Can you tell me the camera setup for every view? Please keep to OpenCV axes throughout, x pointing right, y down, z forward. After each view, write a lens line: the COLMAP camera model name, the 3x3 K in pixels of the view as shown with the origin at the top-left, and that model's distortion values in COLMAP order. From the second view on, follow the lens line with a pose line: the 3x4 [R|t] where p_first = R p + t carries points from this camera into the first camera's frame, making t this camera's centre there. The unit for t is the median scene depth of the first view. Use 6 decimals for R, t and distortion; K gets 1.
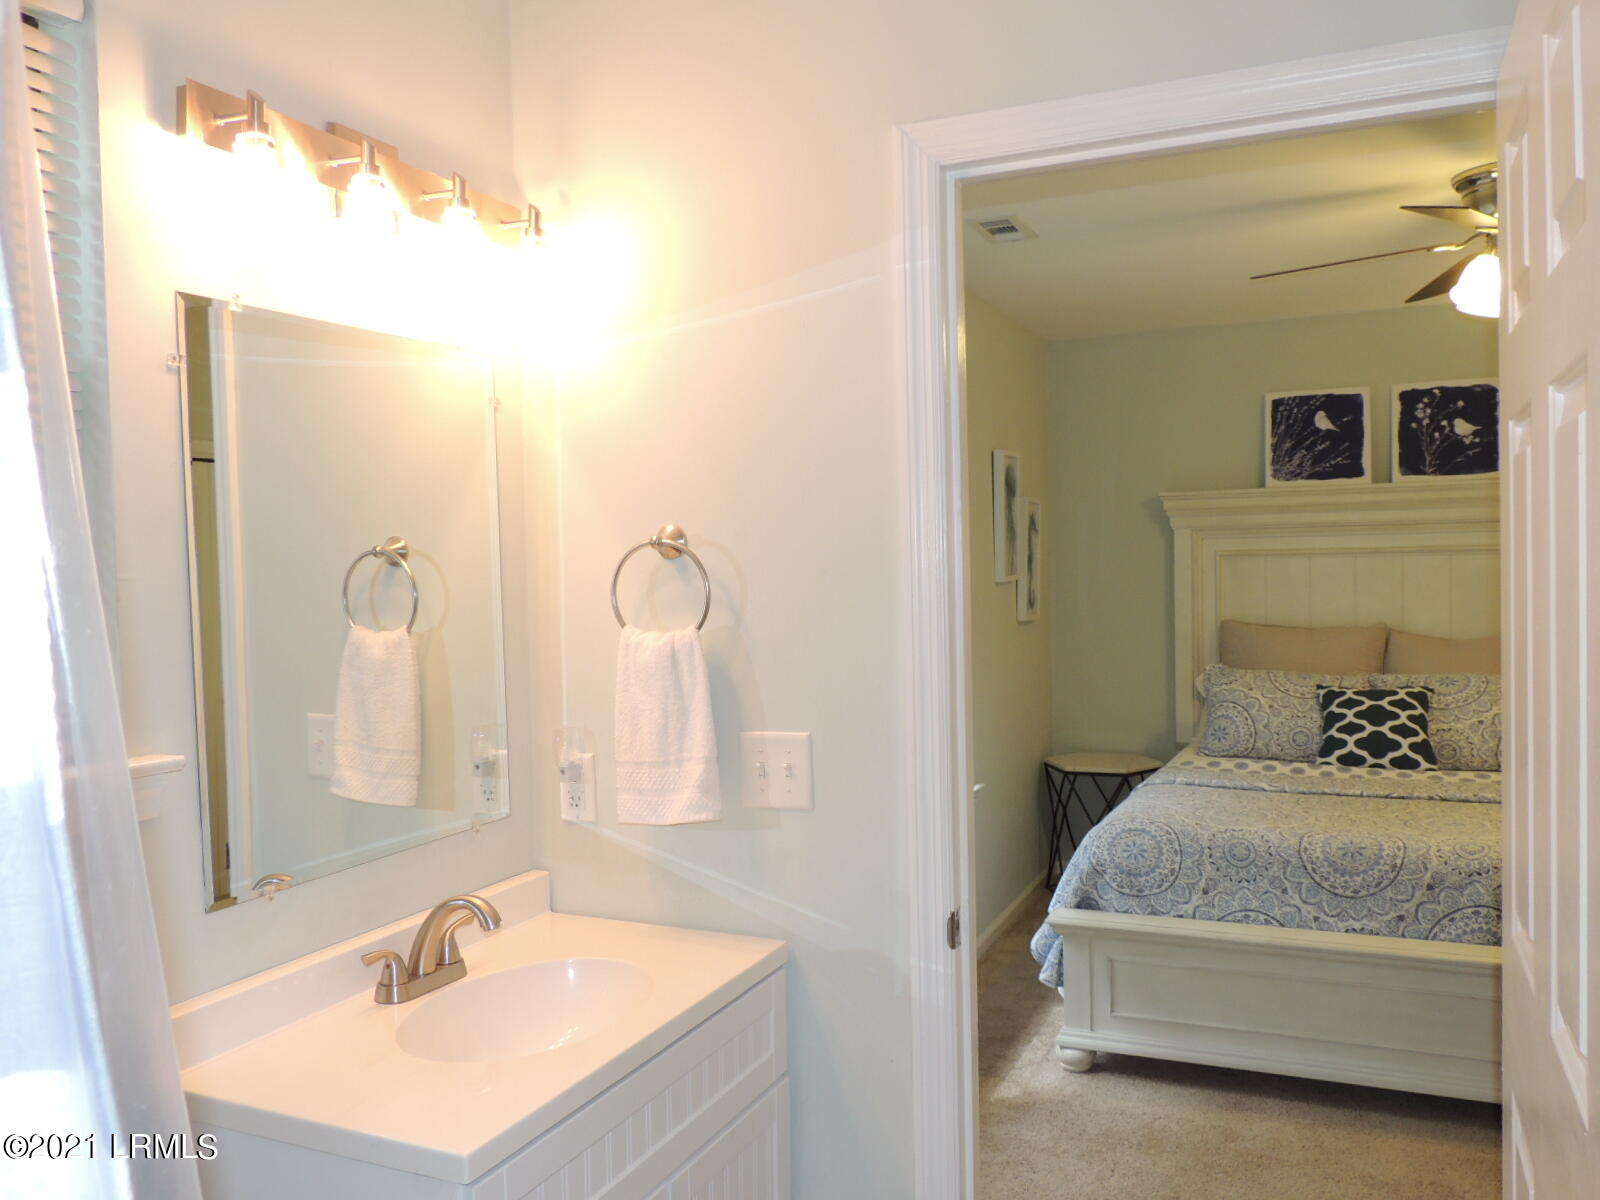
lens RADIAL K [[1288.6, 0, 788.3], [0, 1288.6, 604.3], [0, 0, 1]] dist [-0.011705, 0.002360]
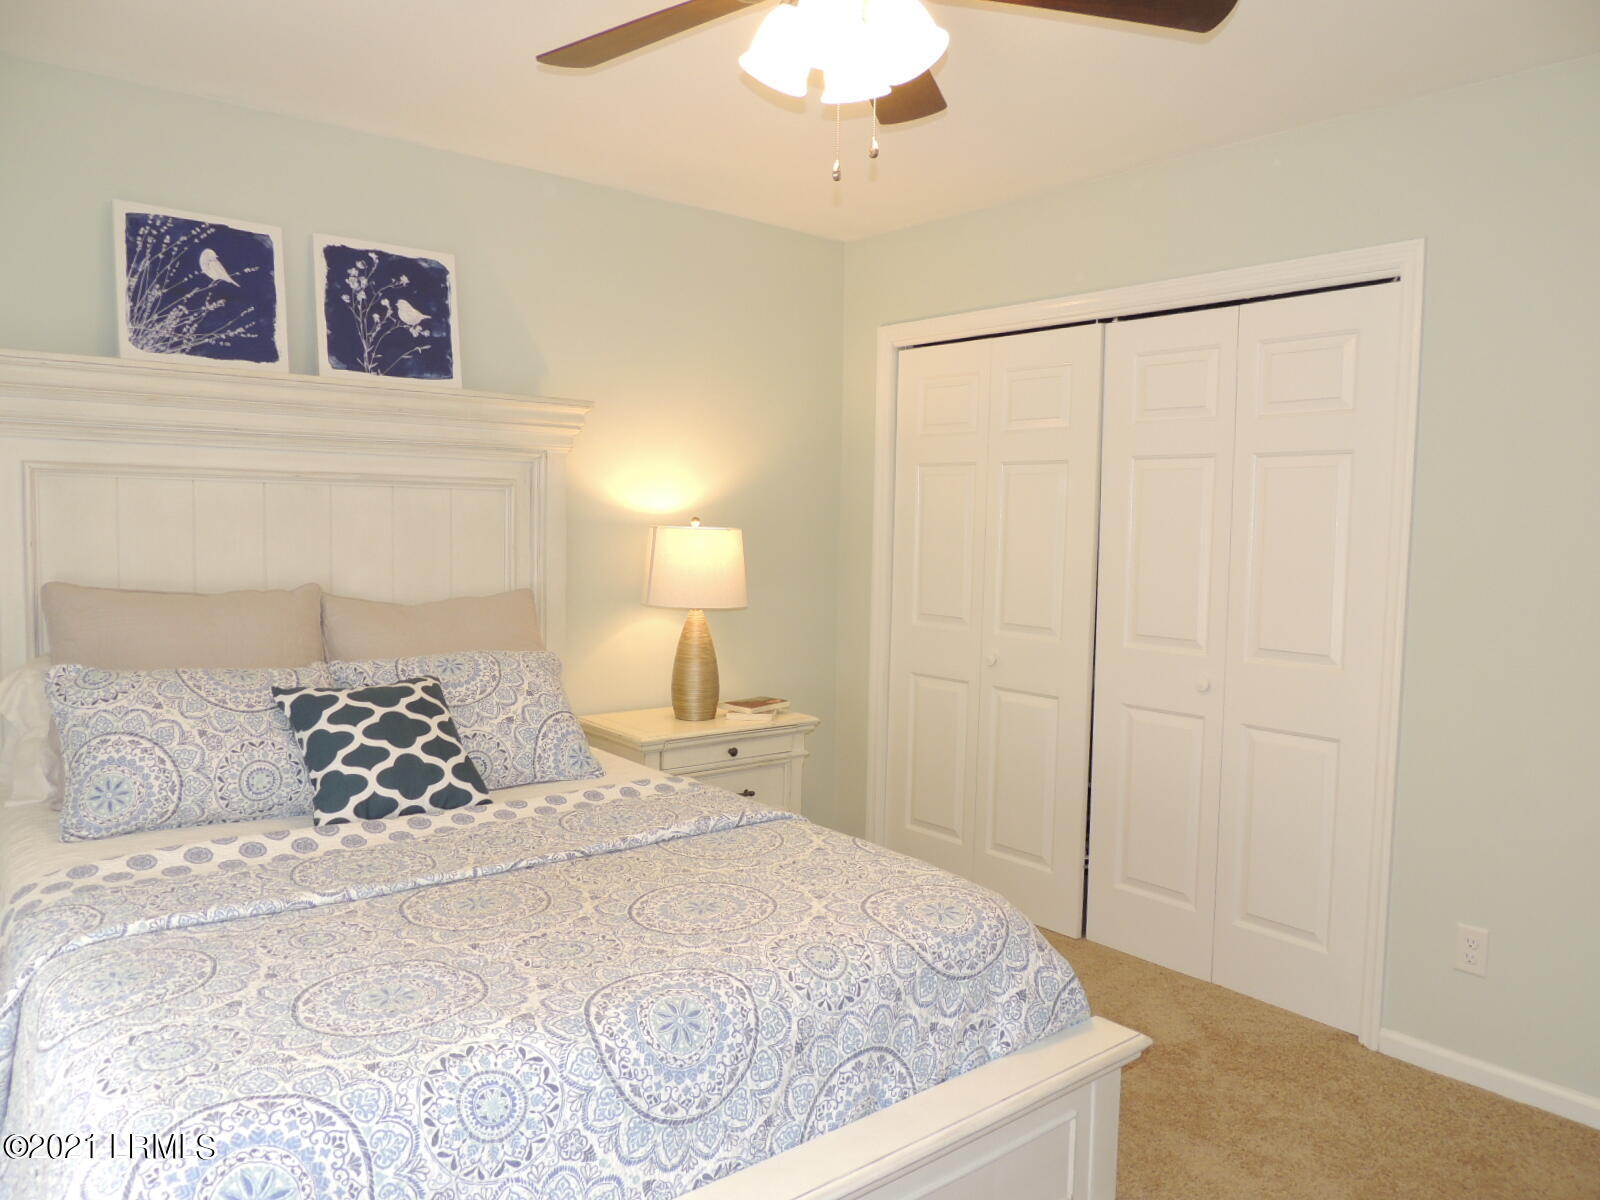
lens RADIAL K [[1149.0, 0, 808.4], [0, 1149.0, 598.5], [0, 0, 1]] dist [-0.020415, 0.003739]
pose [[0.429679, -0.031759, 0.902423, 0.031389], [0.000257, 0.999386, 0.035049, 0.001489], [-0.902982, -0.014828, 0.429423, 0.514929]]
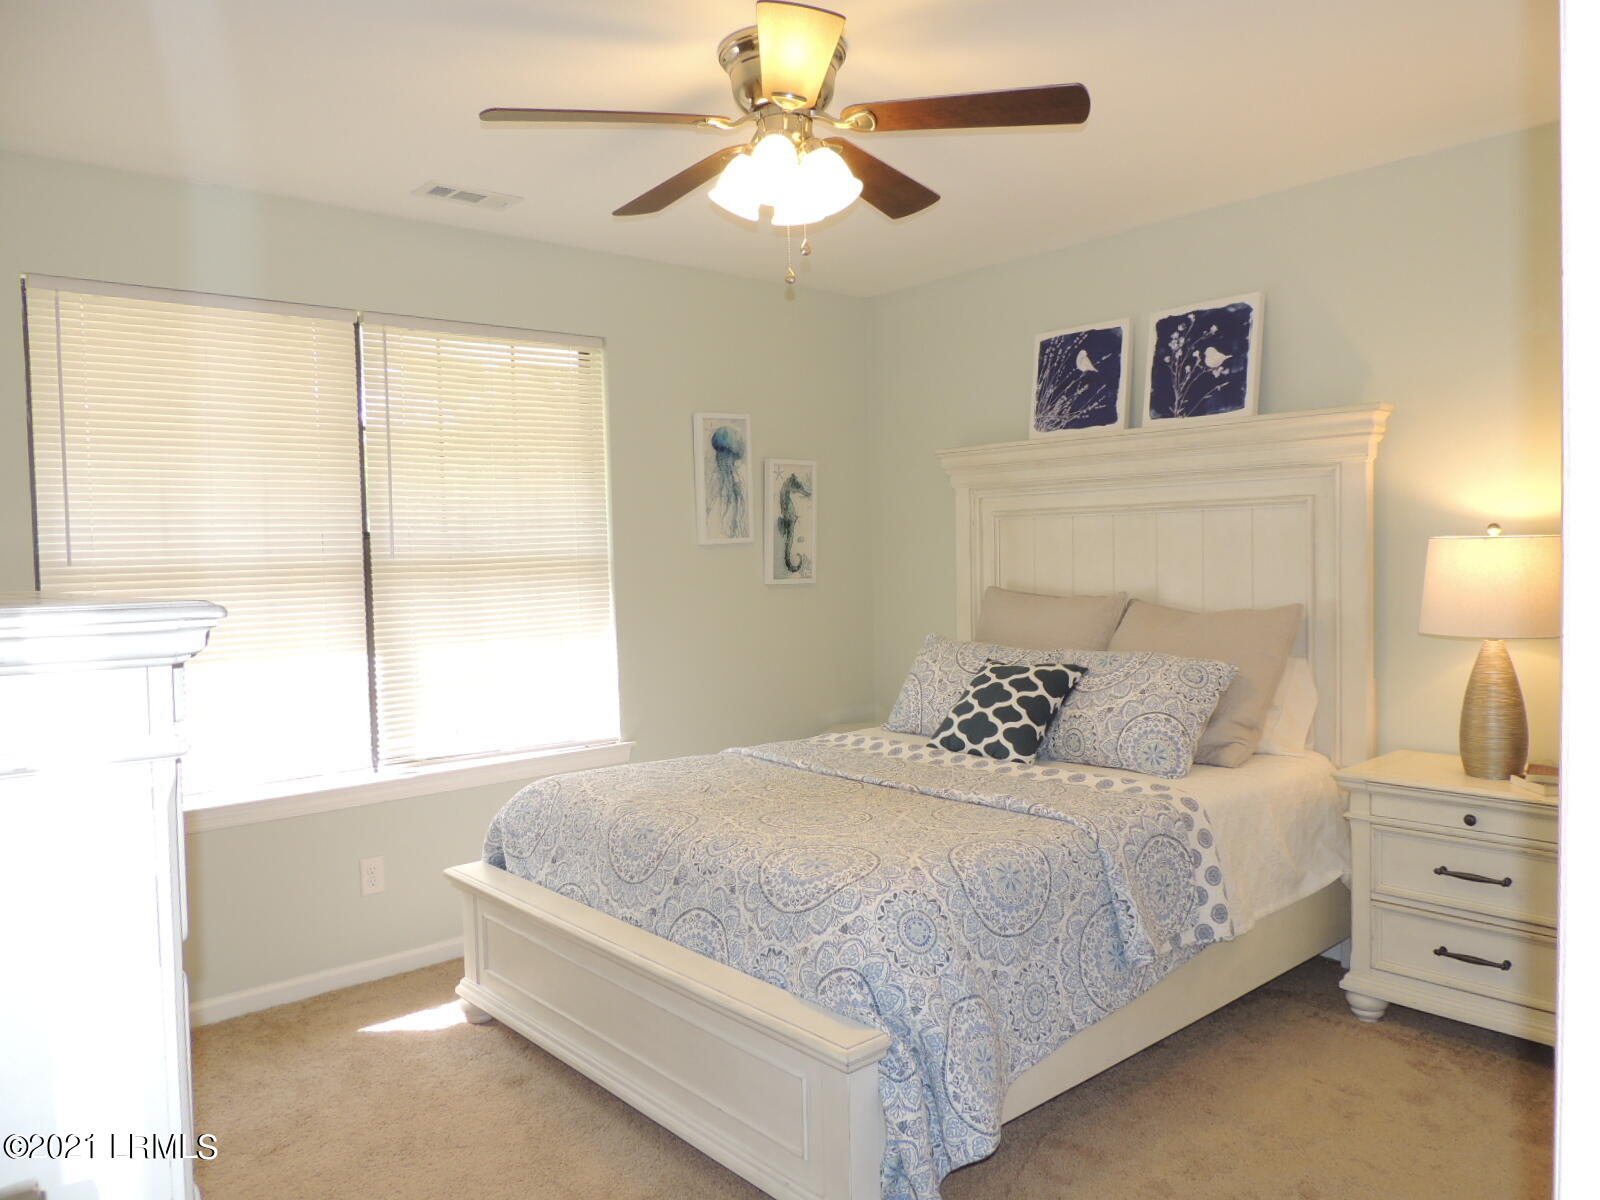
lens RADIAL K [[1149.0, 0, 788.6], [0, 1149.0, 604.6], [0, 0, 1]] dist [-0.020415, 0.003739]
pose [[0.905907, 0.021112, -0.422951, 0.593908], [-0.011199, 0.999602, 0.025908, 0.005644], [0.423329, -0.018734, 0.905782, 0.211935]]
